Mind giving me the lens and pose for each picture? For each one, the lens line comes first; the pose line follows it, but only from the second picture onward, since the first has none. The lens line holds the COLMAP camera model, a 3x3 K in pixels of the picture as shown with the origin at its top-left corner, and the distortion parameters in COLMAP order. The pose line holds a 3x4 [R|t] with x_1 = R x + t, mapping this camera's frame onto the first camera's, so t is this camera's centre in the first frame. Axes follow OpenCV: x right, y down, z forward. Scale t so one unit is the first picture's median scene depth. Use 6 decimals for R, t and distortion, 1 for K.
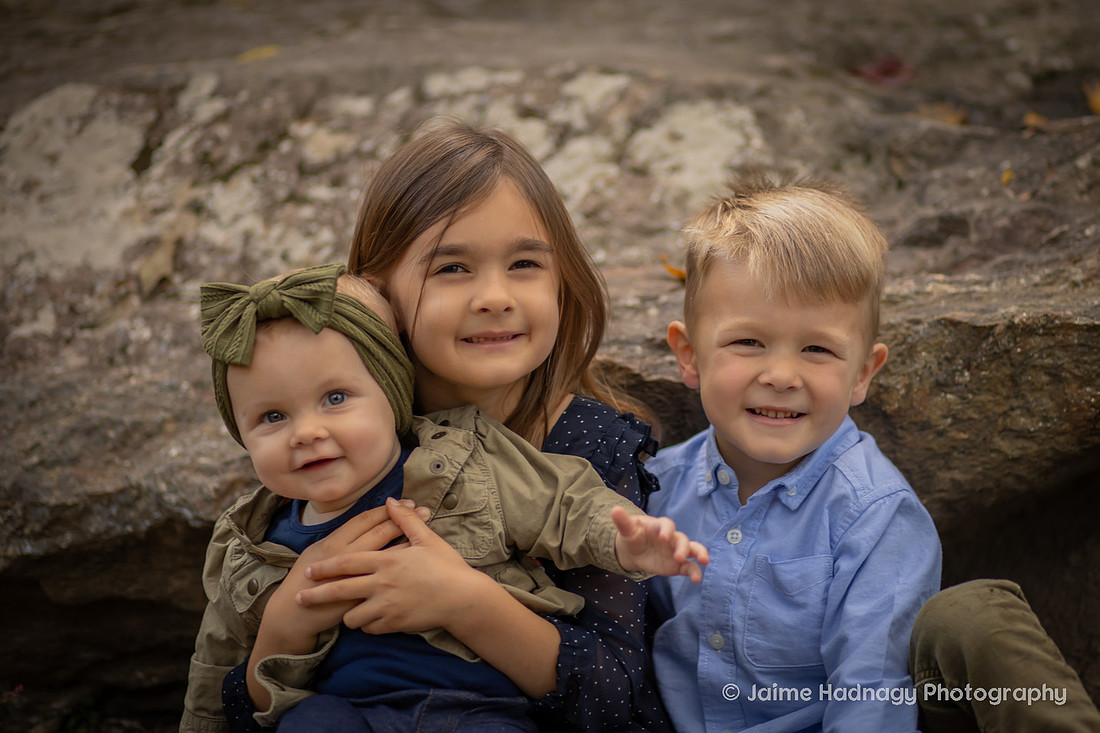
lens RADIAL K [[3589.2, 0, 558.8], [0, 3589.2, 374.3], [0, 0, 1]] dist [-0.008487, 0.000000]
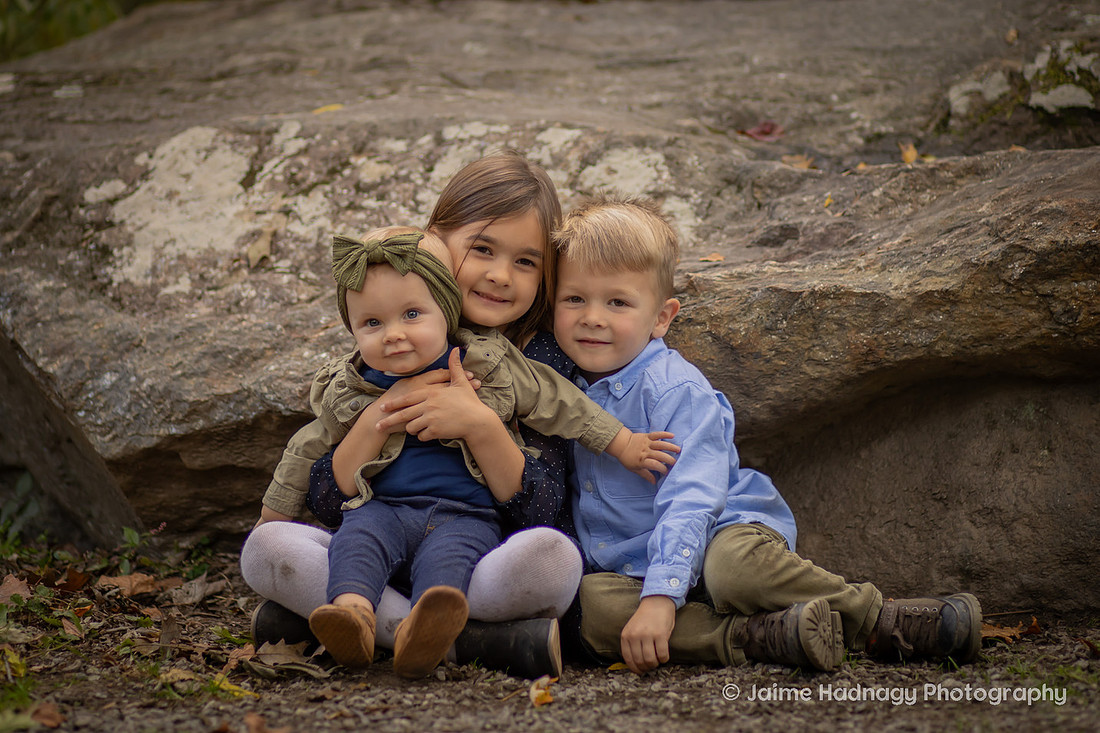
lens RADIAL K [[3589.2, 0, 543.5], [0, 3589.2, 360.2], [0, 0, 1]] dist [-0.008487, 0.000000]
pose [[0.999668, 0.024934, -0.006483, 0.016127], [-0.025075, 0.999428, -0.022703, 0.046337], [0.005913, 0.022858, 0.999721, -0.481303]]
